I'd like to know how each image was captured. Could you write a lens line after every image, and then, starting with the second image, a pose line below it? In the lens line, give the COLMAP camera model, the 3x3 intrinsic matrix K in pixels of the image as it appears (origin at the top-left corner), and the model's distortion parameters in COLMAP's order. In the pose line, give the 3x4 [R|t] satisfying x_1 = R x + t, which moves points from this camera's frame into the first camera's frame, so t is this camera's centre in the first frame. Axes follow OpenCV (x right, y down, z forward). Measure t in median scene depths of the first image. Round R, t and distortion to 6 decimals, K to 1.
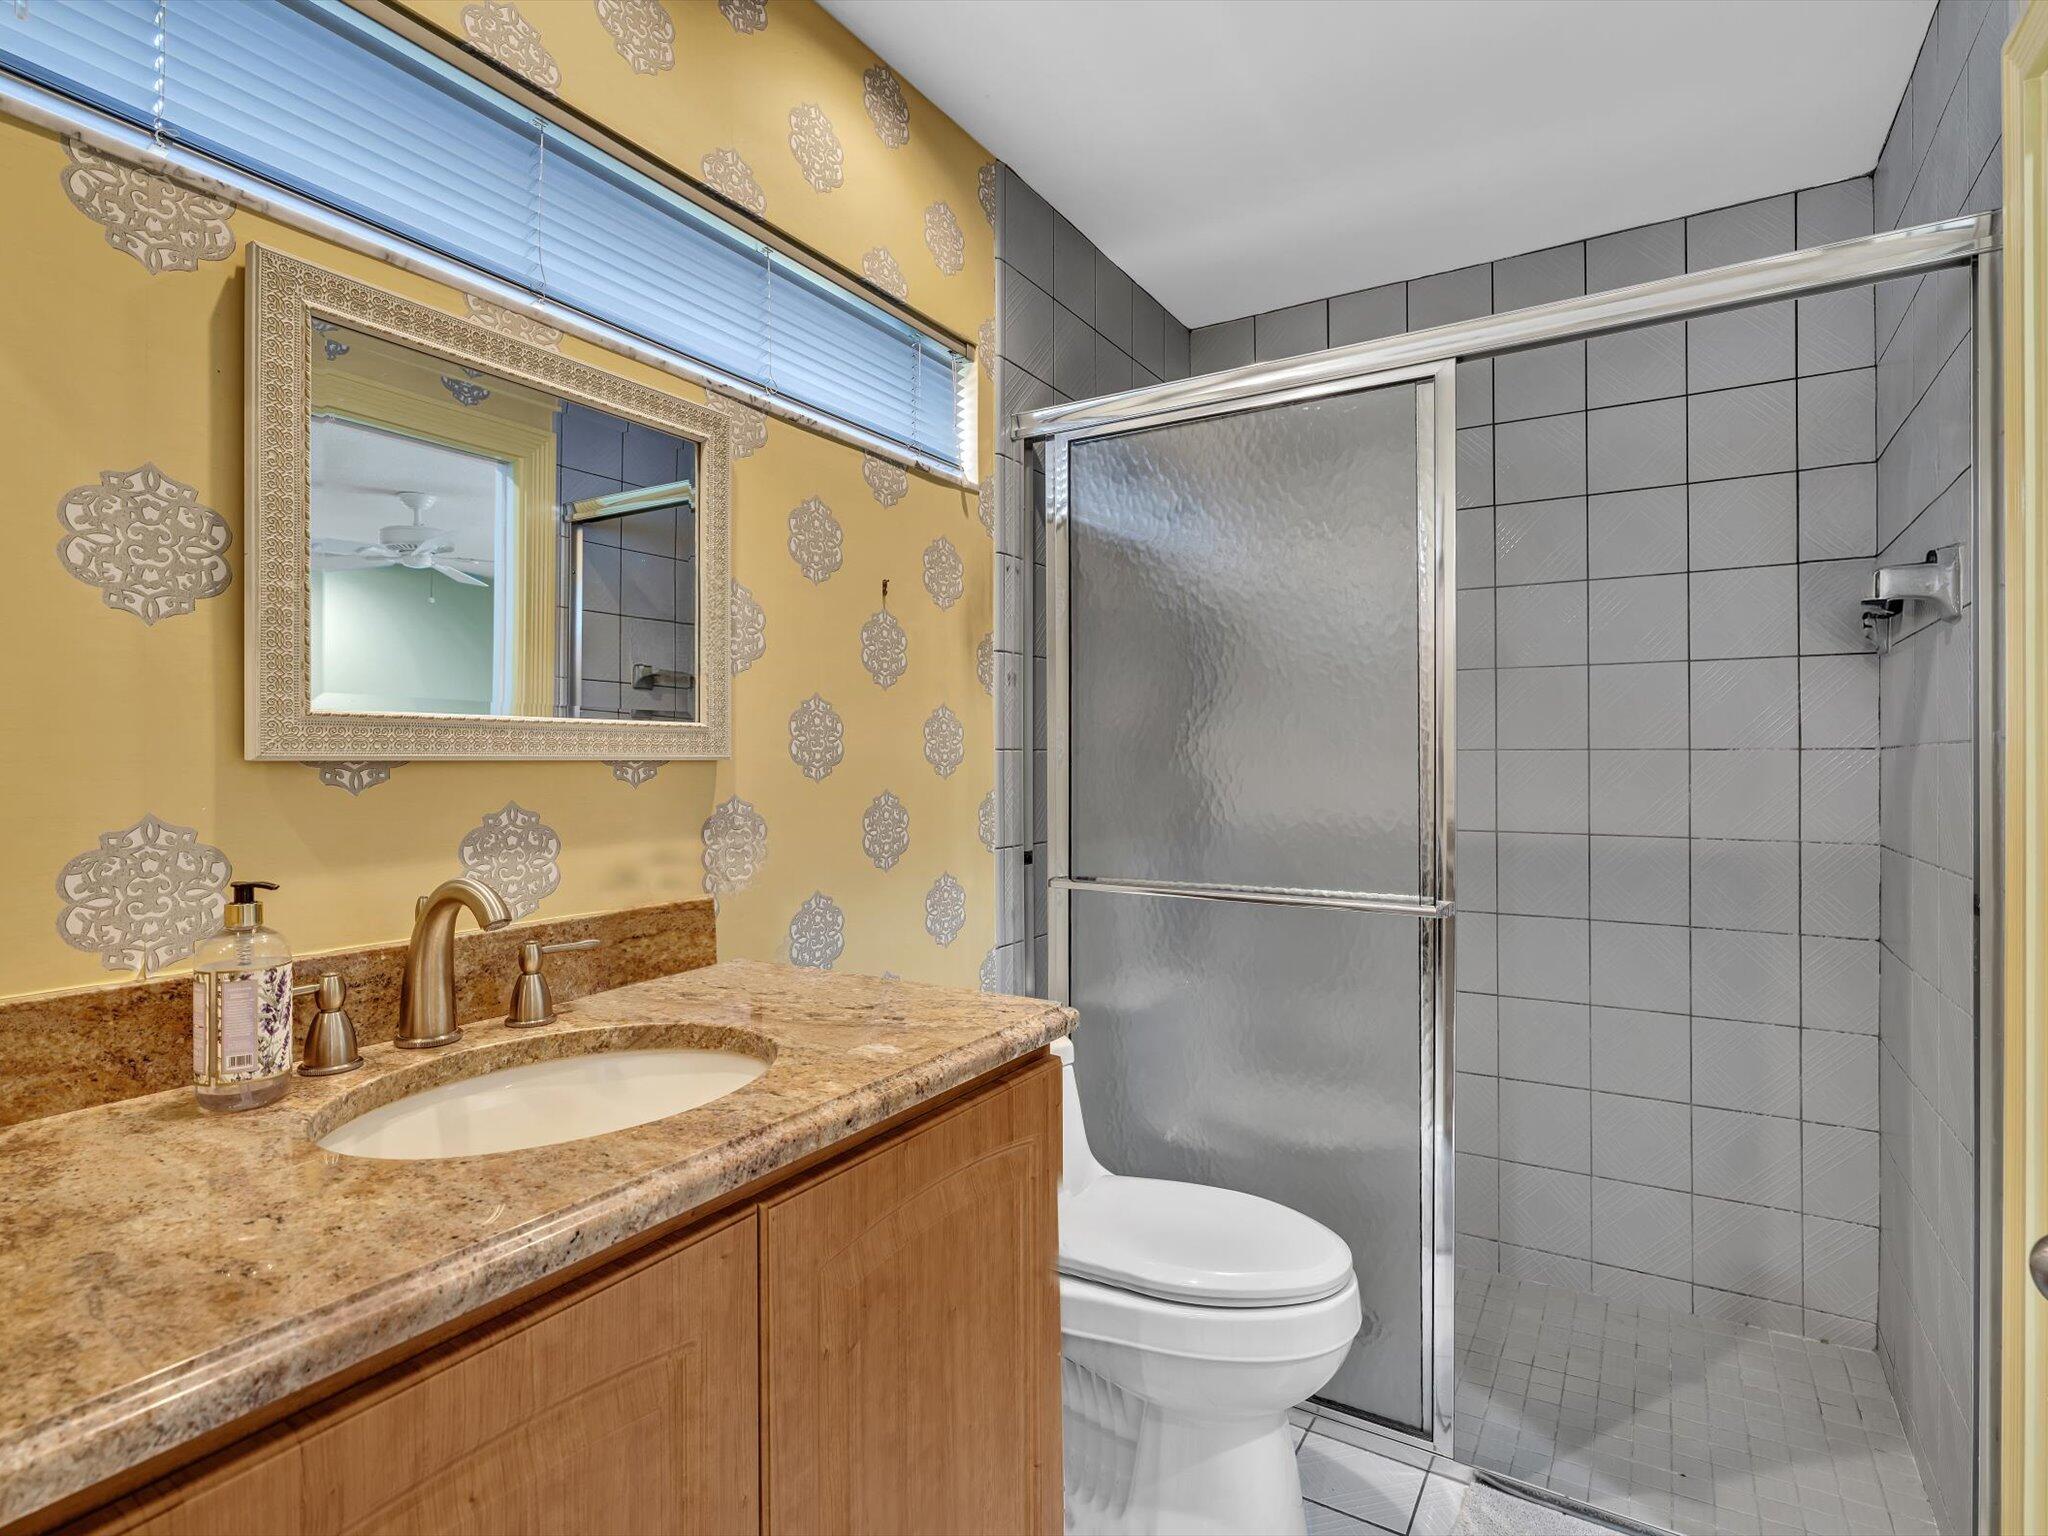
lens RADIAL K [[1040.0, 0, 1026.4], [0, 1040.0, 767.4], [0, 0, 1]] dist [-0.006316, -0.001358]
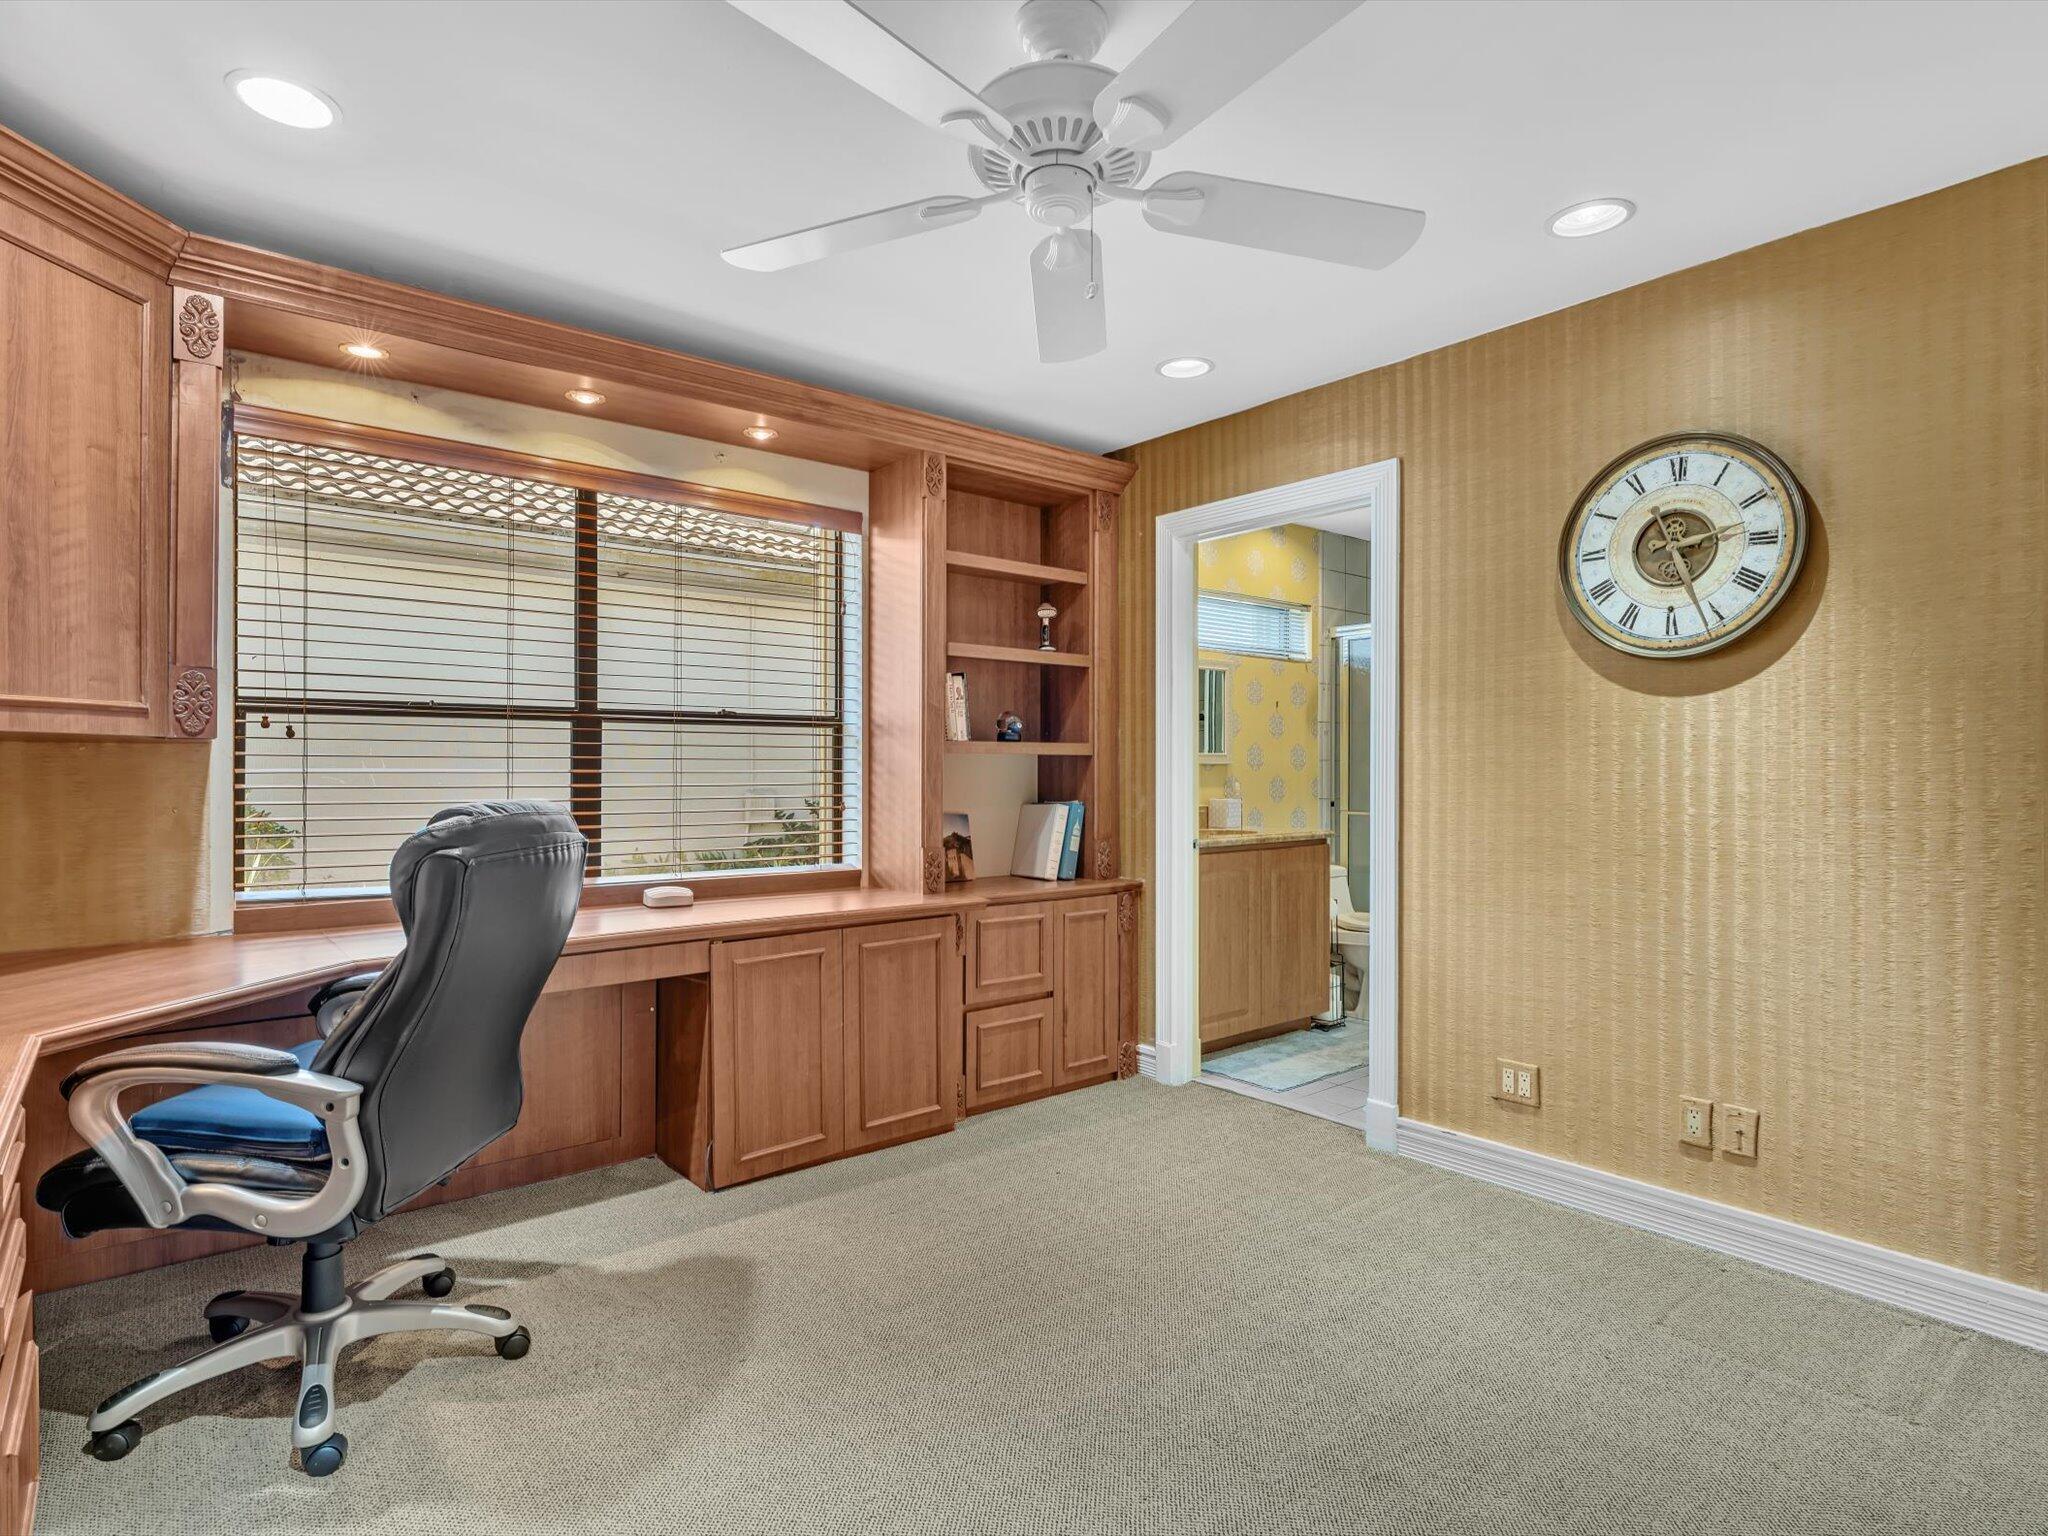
lens RADIAL K [[1040.0, 0, 1020.2], [0, 1040.0, 766.3], [0, 0, 1]] dist [-0.006316, -0.001358]
pose [[0.950199, -0.002382, -0.311636, 0.067630], [0.002406, 0.999997, -0.000307, -0.007484], [0.311636, -0.000458, 0.950201, -1.649347]]
